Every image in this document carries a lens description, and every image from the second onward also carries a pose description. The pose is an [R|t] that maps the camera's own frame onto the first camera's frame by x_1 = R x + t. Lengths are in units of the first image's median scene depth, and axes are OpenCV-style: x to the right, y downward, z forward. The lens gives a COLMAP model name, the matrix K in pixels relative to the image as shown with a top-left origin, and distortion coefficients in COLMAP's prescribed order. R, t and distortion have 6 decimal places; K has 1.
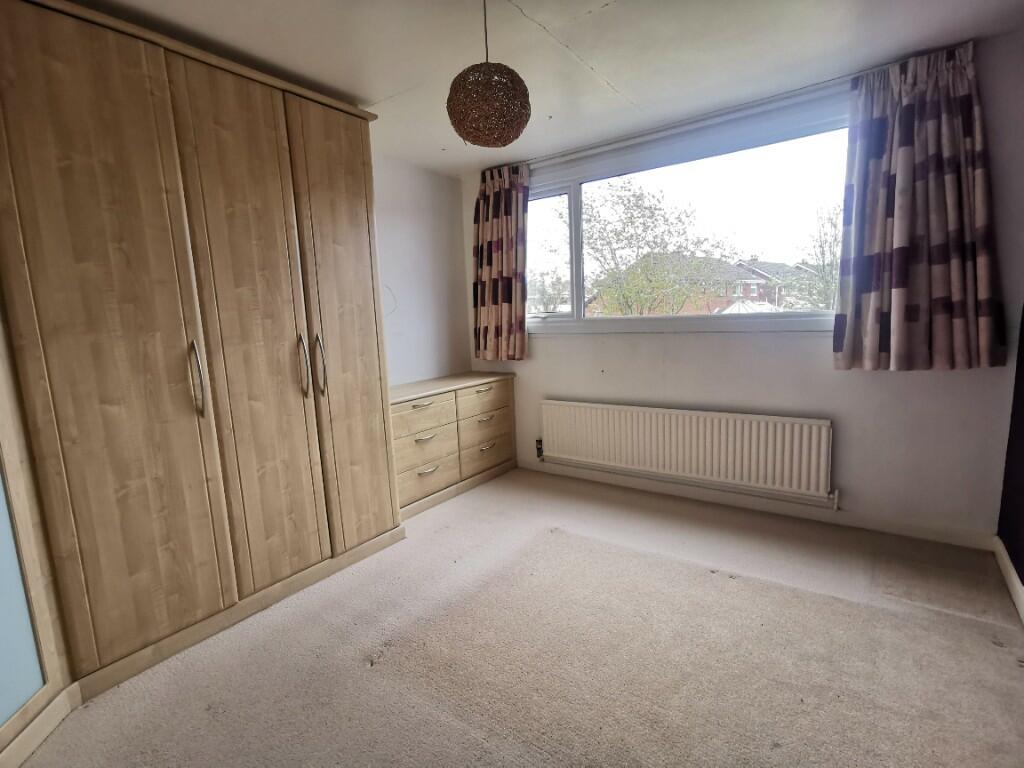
lens RADIAL K [[492.5, 0, 513.0], [0, 492.5, 382.4], [0, 0, 1]] dist [-0.044687, 0.047991]
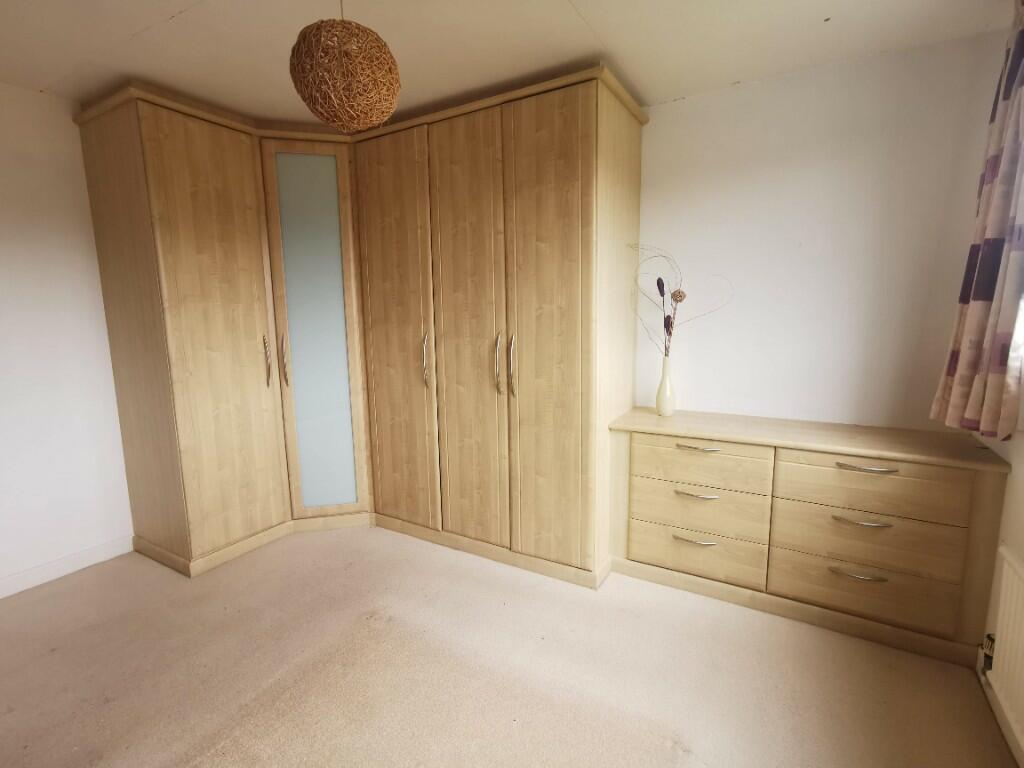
lens RADIAL K [[492.5, 0, 513.0], [0, 492.5, 382.4], [0, 0, 1]] dist [-0.044687, 0.047991]
pose [[0.105892, 0.186614, -0.976710, 0.618362], [-0.132060, 0.976171, 0.172194, -0.180051], [0.985569, 0.110750, 0.128013, 0.882607]]
